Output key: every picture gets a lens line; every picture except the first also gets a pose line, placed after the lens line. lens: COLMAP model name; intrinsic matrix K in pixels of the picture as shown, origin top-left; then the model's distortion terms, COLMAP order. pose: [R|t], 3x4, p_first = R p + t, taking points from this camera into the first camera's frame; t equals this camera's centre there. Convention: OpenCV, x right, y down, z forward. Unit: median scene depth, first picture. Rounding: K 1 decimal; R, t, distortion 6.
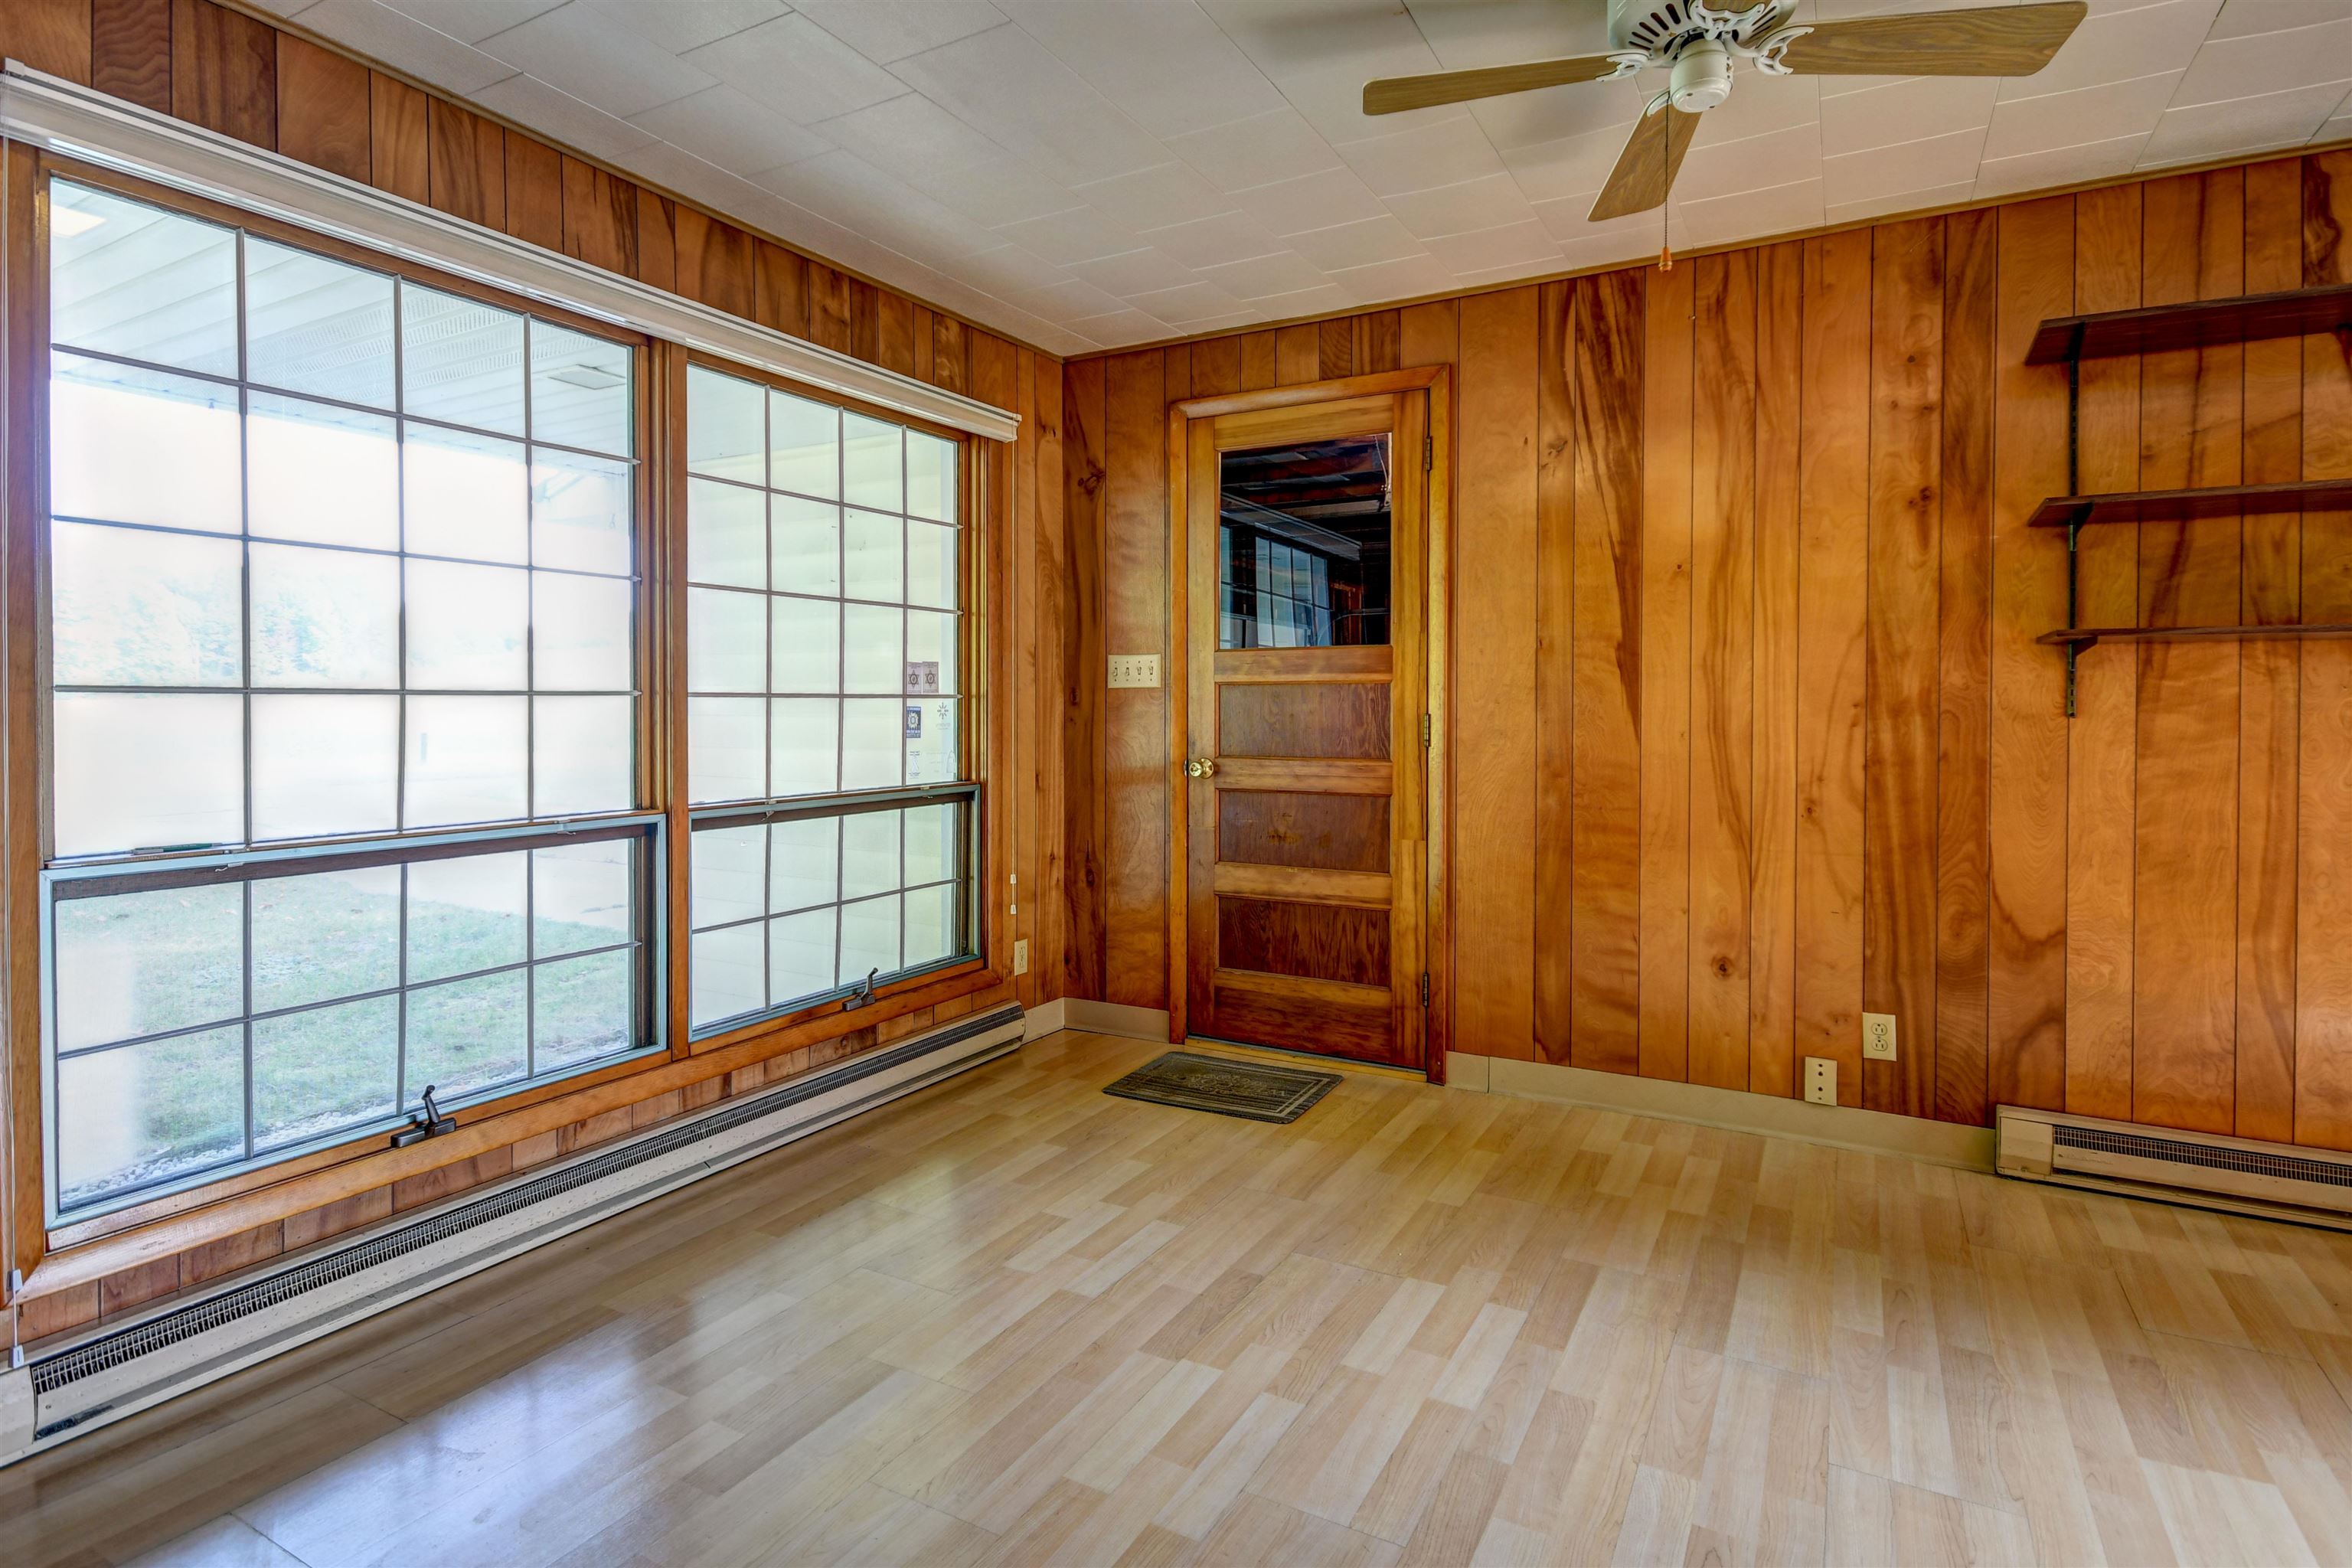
lens RADIAL K [[1214.6, 0, 1142.7], [0, 1214.6, 720.6], [0, 0, 1]] dist [0.011288, 0.000850]
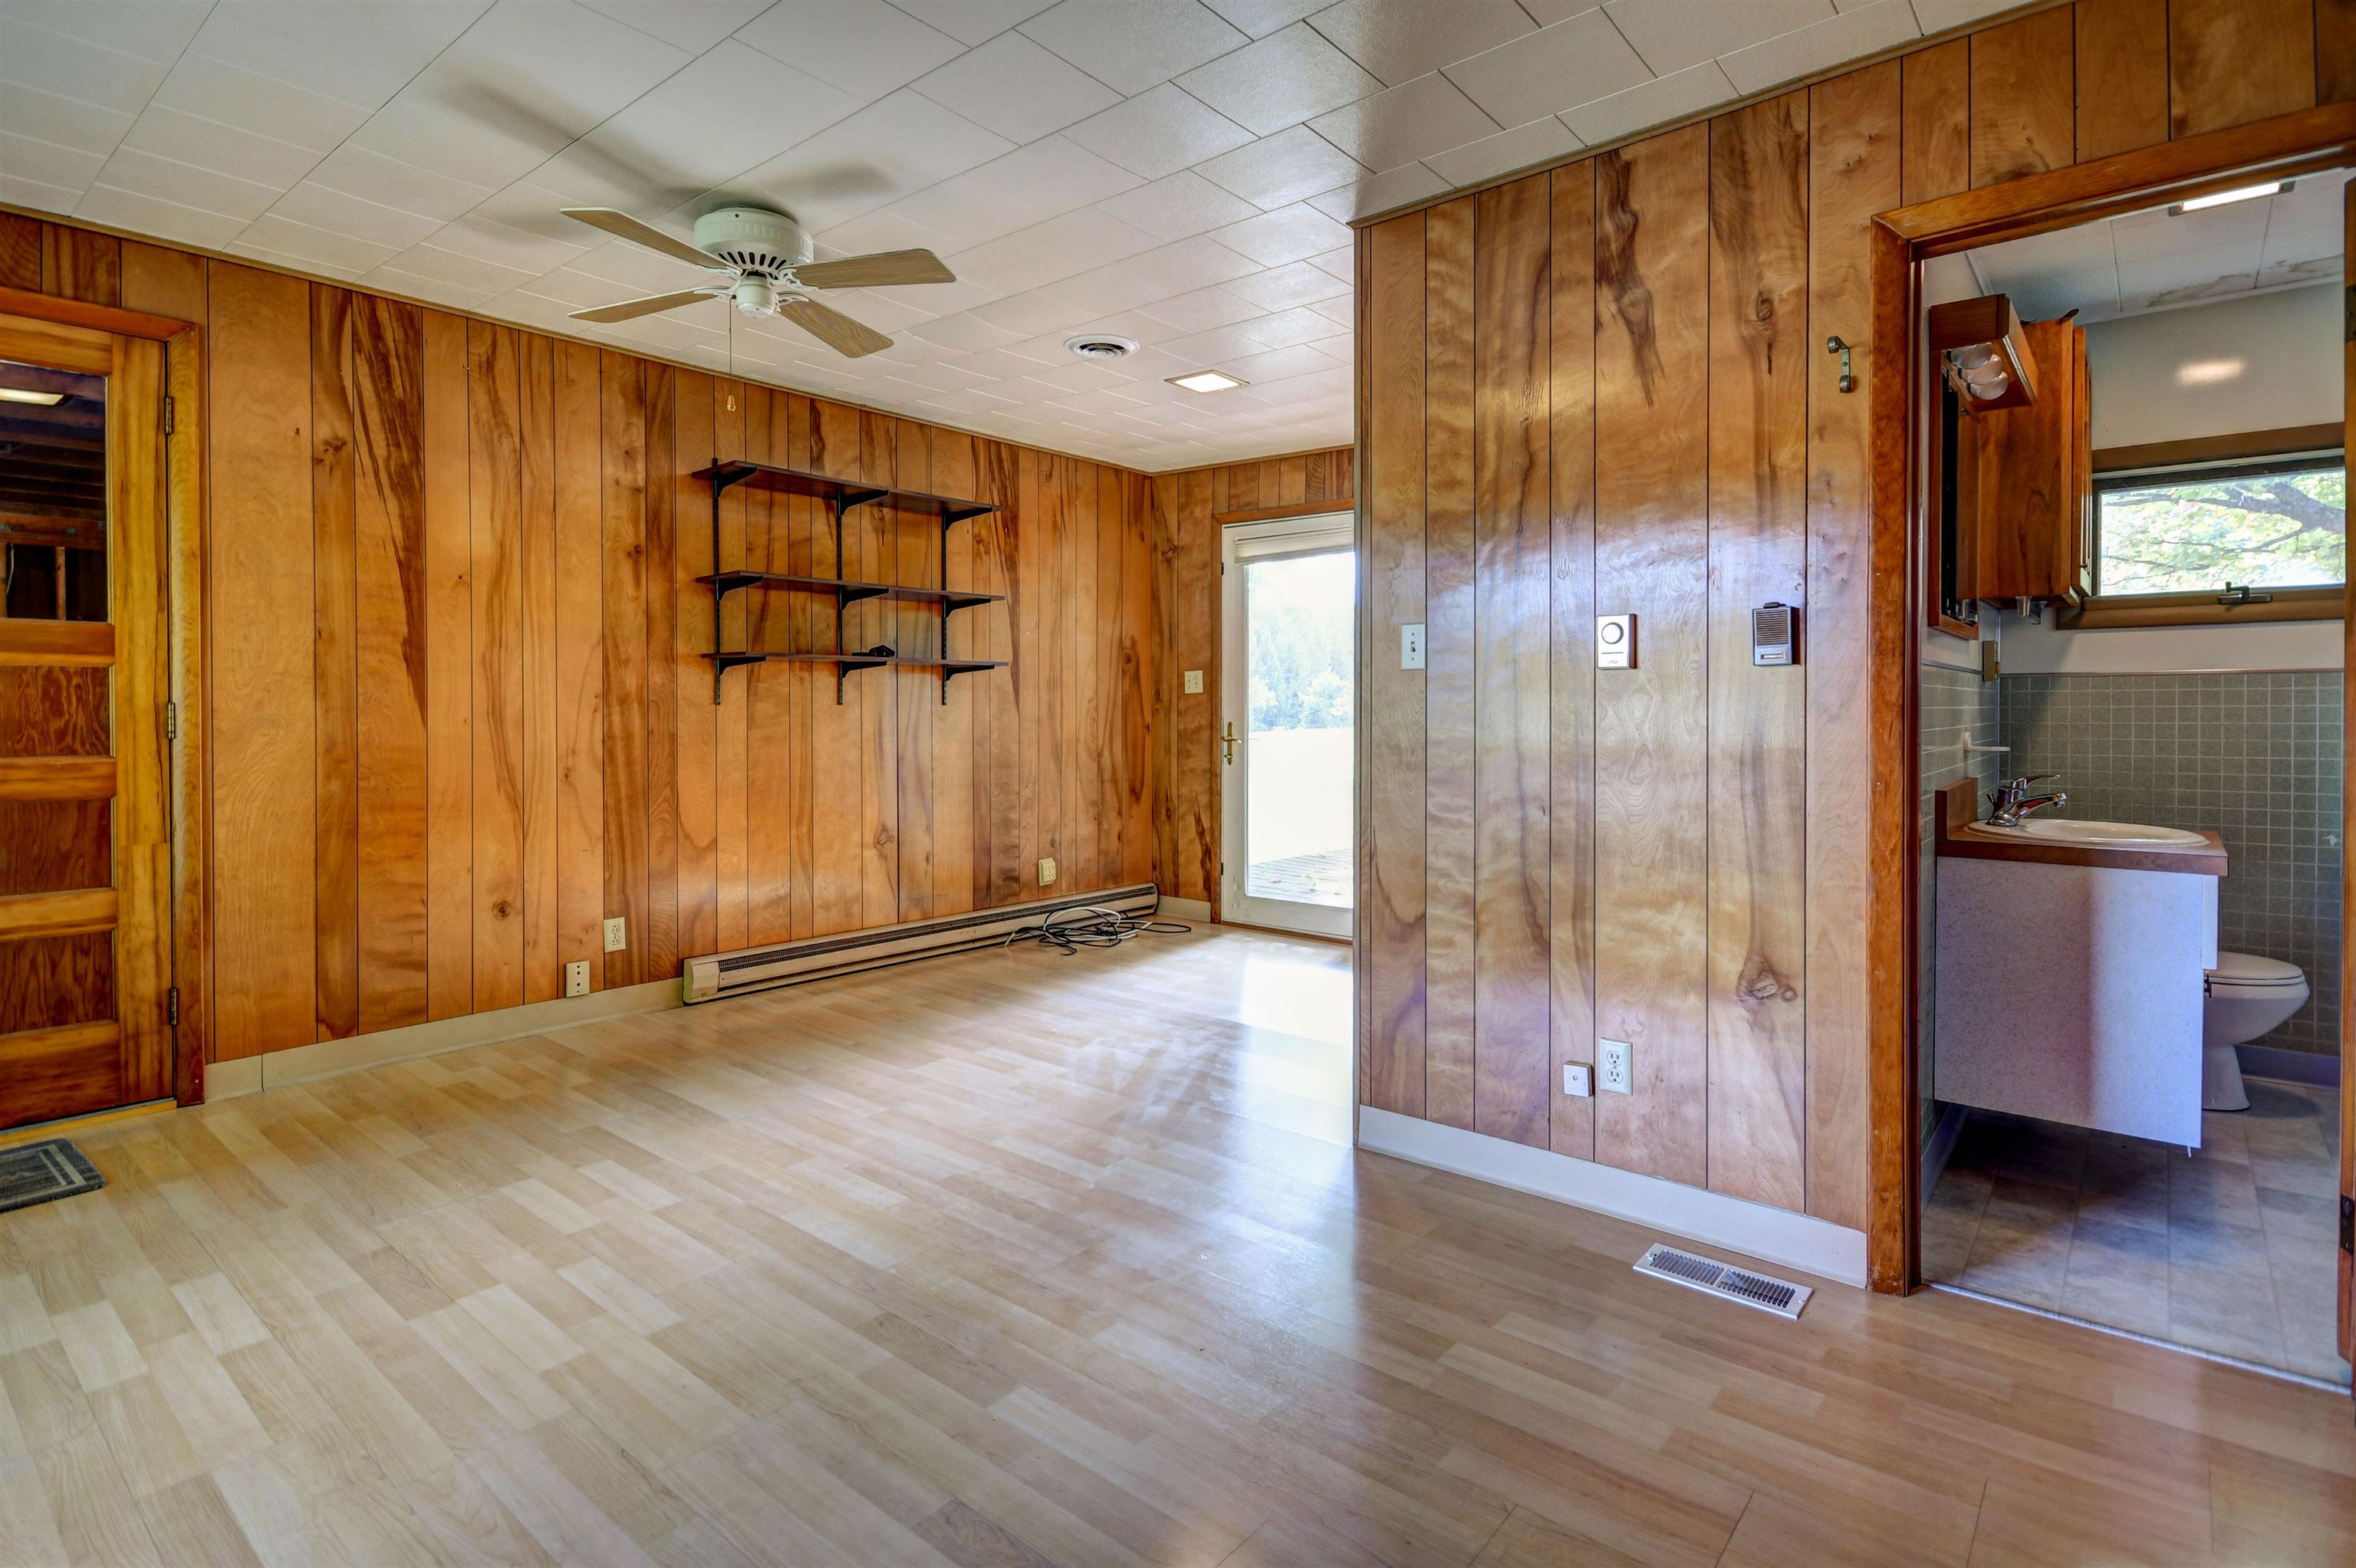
lens RADIAL K [[1216.5, 0, 1173.1], [0, 1216.5, 703.7], [0, 0, 1]] dist [0.011288, 0.000850]
pose [[0.175415, -0.000110, 0.984495, -0.622369], [0.005217, 0.999986, -0.000818, 0.000168], [-0.984481, 0.005280, 0.175413, 0.122911]]
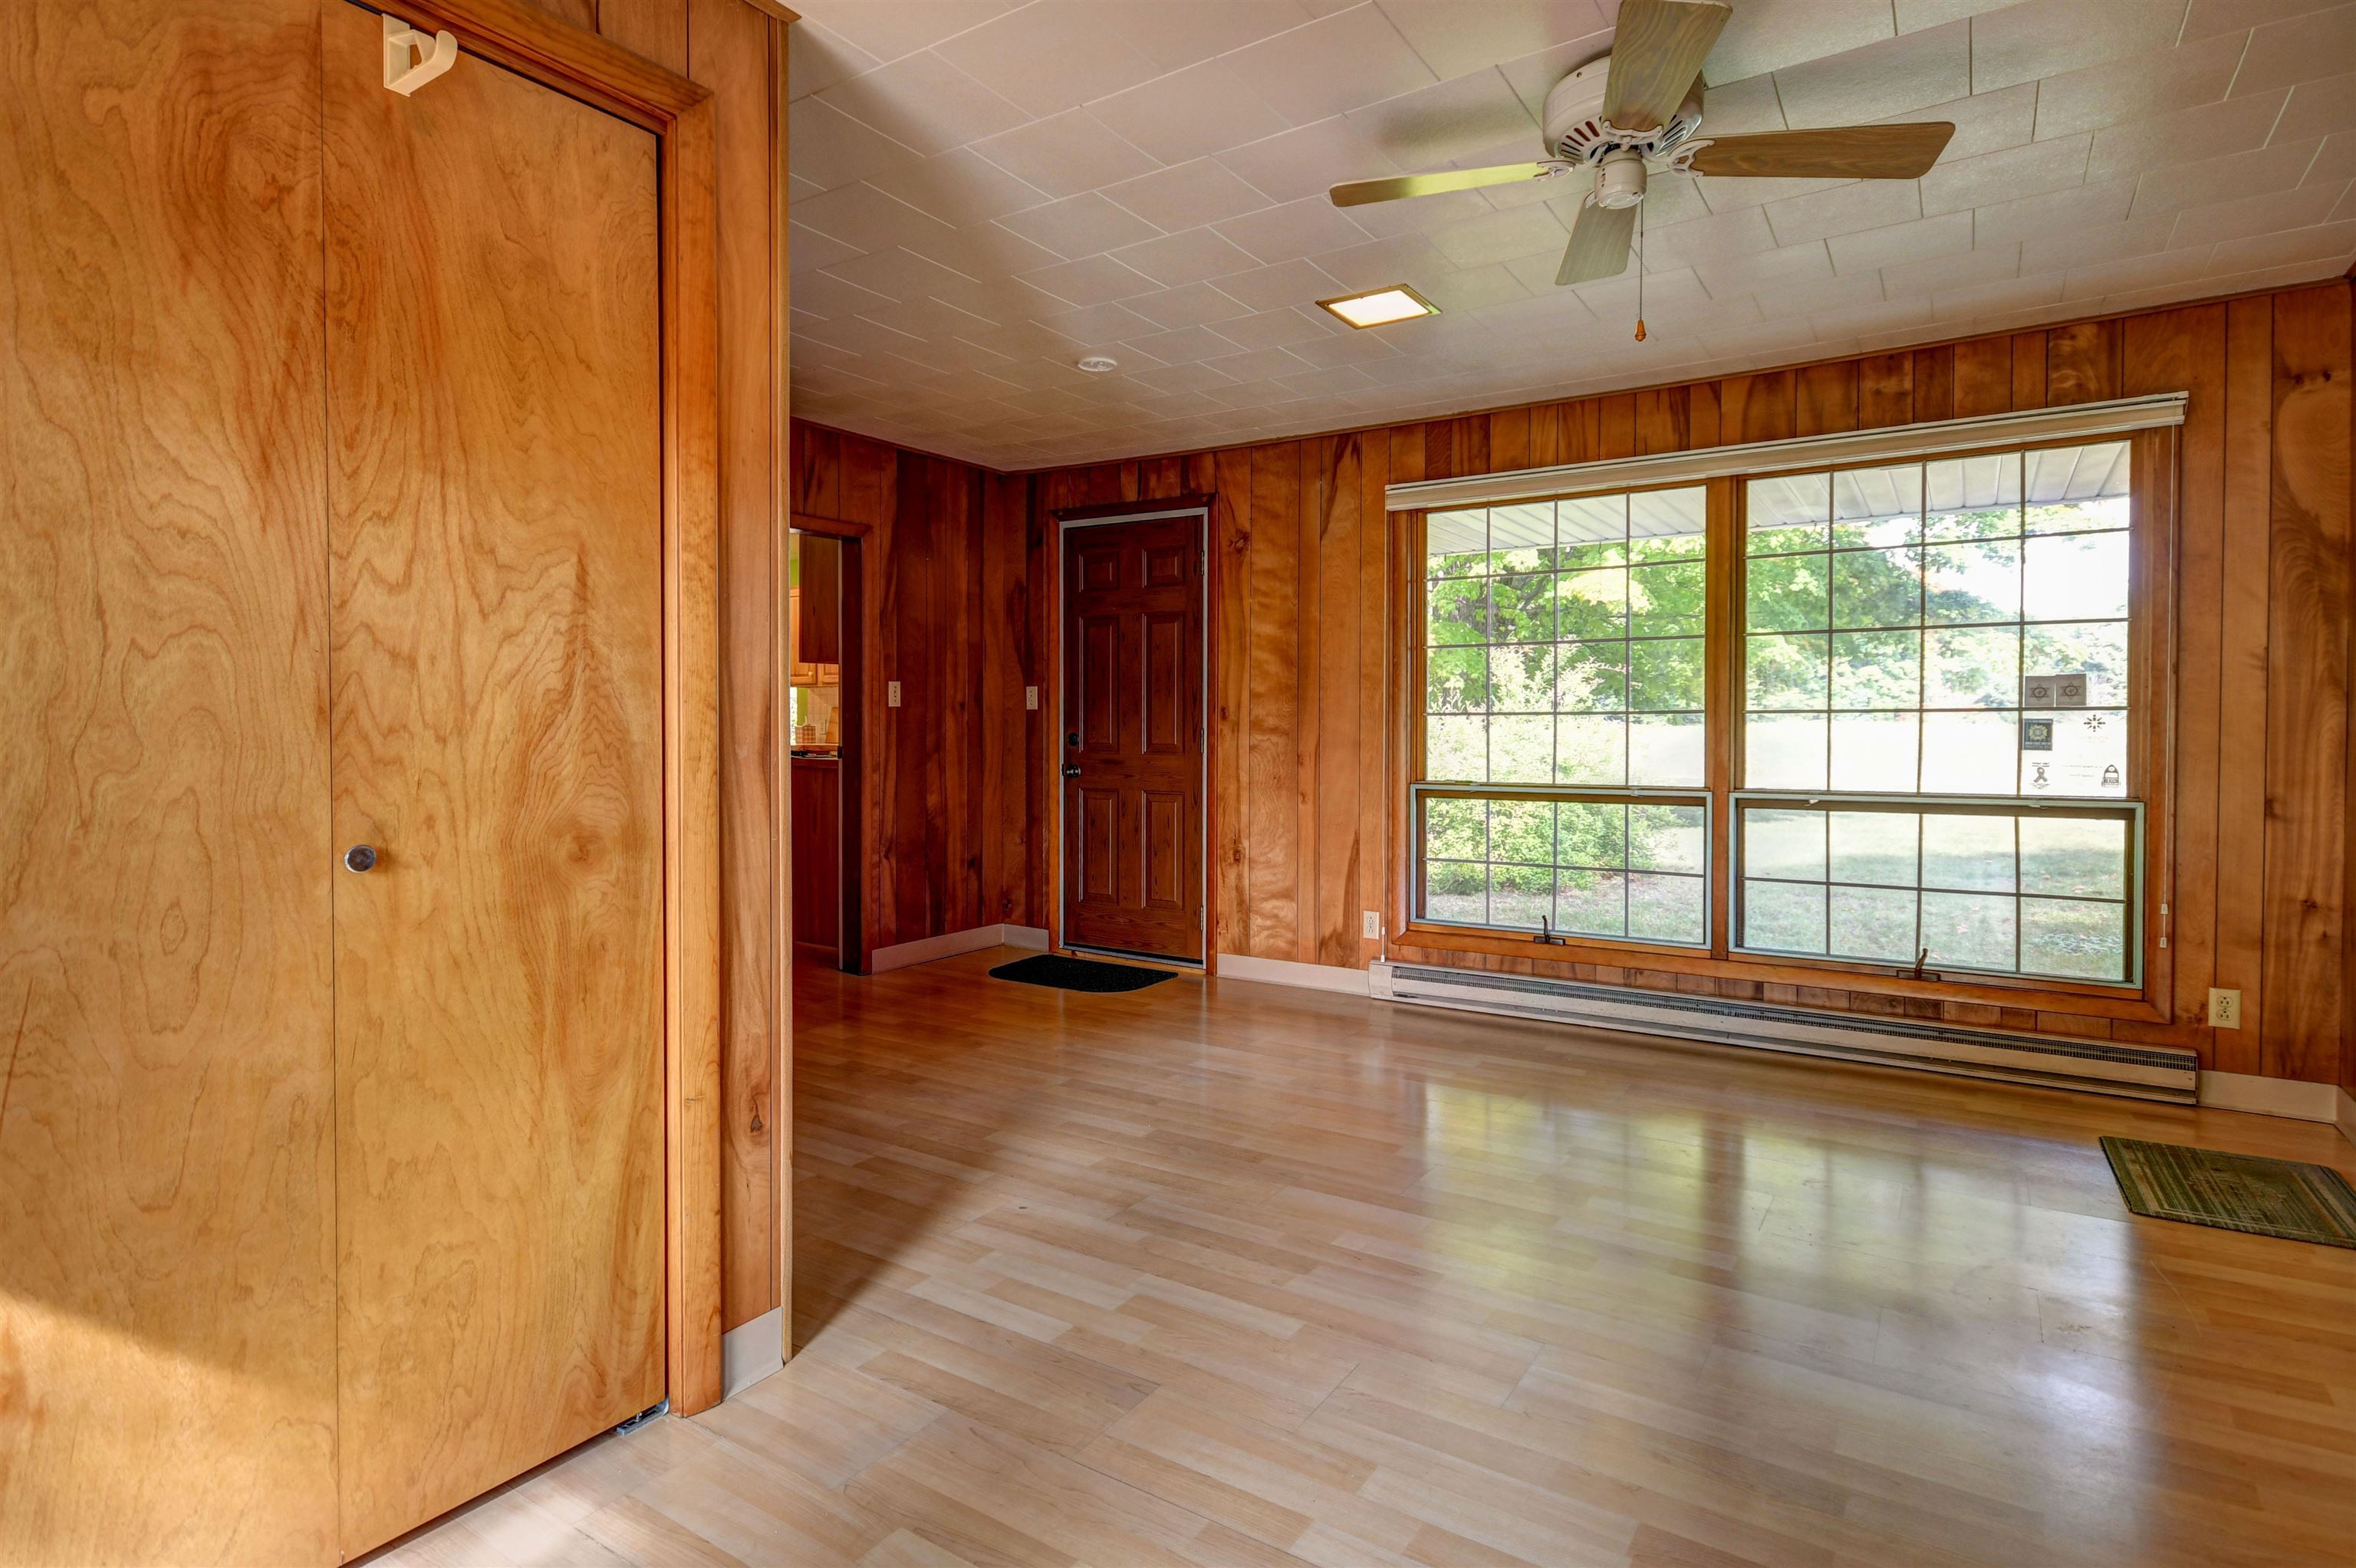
lens RADIAL K [[1216.5, 0, 1189.1], [0, 1216.5, 760.4], [0, 0, 1]] dist [0.011288, 0.000850]
pose [[-0.055631, 0.022667, -0.998194, 1.098050], [-0.013695, 0.999631, 0.023463, 0.010702], [0.998357, 0.014975, -0.055300, 0.422659]]
